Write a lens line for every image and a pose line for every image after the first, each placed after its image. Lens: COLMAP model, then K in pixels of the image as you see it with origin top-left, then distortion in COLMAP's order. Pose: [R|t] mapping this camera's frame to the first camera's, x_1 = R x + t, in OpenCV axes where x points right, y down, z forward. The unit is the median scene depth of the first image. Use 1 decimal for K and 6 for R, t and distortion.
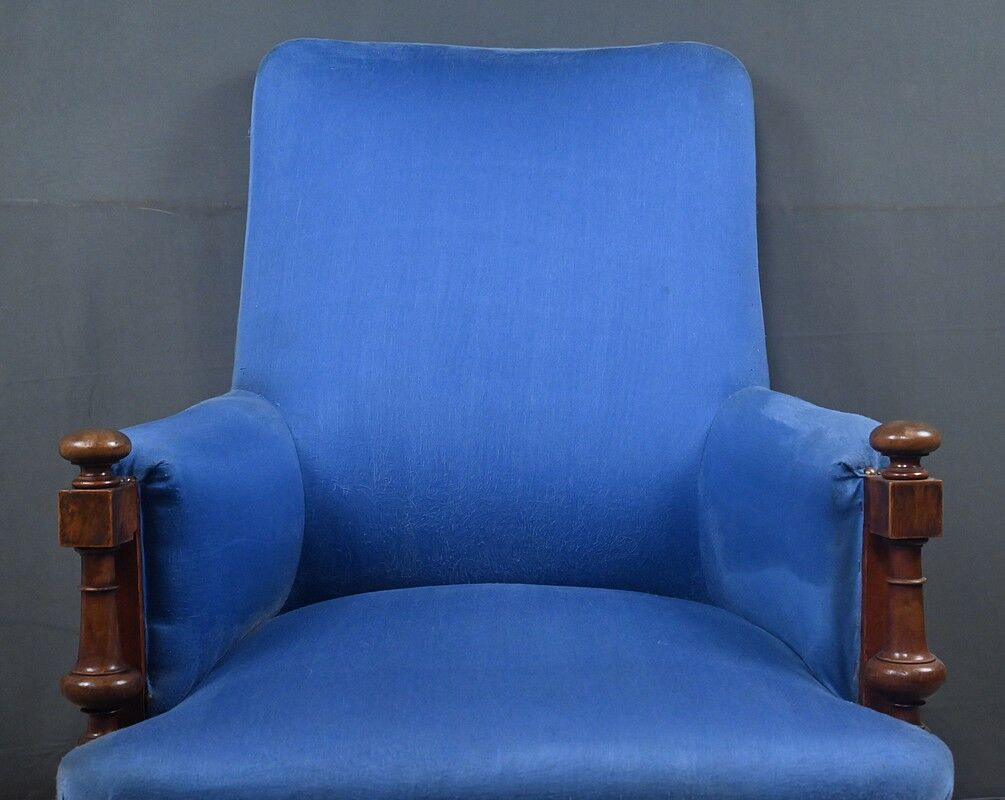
lens RADIAL K [[1577.1, 0, 502.5], [0, 1577.1, 400.0], [0, 0, 1]] dist [0.037893, 0.092415]
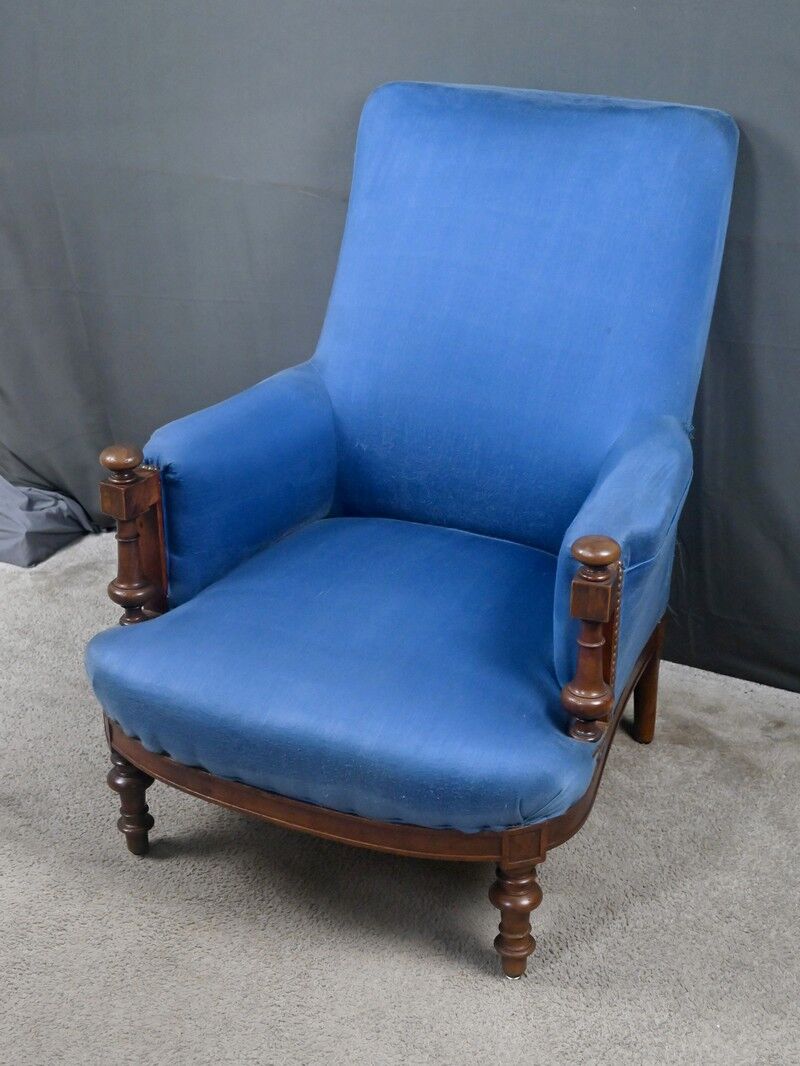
lens RADIAL K [[1411.7, 0, 400.0], [0, 1411.7, 533.0], [0, 0, 1]] dist [0.005108, 0.000125]
pose [[0.887047, 0.200356, -0.415939, 0.582715], [-0.036565, 0.928585, 0.369314, -0.420409], [0.460229, -0.312390, 0.831024, -0.099722]]
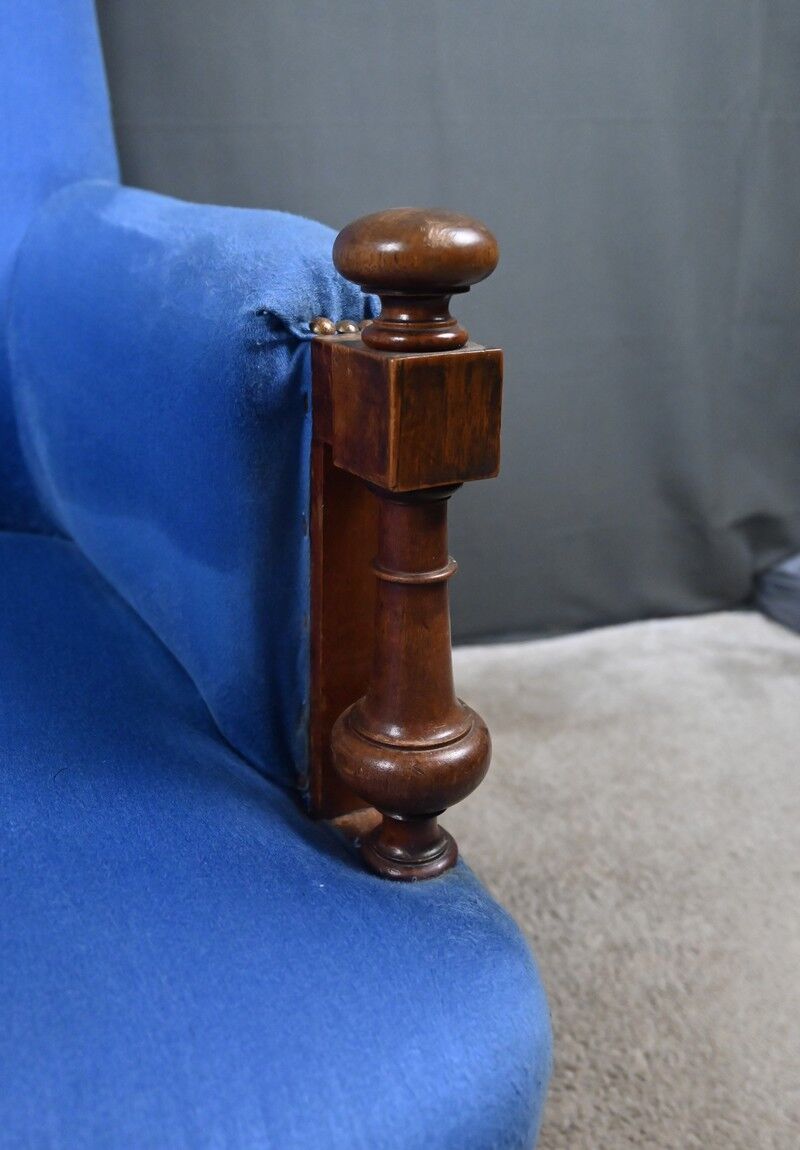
lens RADIAL K [[1220.4, 0, 400.0], [0, 1220.4, 575.0], [0, 0, 1]] dist [-0.011802, -0.018290]
pose [[0.933172, -0.103294, 0.344268, 0.123442], [0.007602, 0.963274, 0.268413, 0.019473], [-0.359350, -0.247858, 0.899685, 0.654831]]
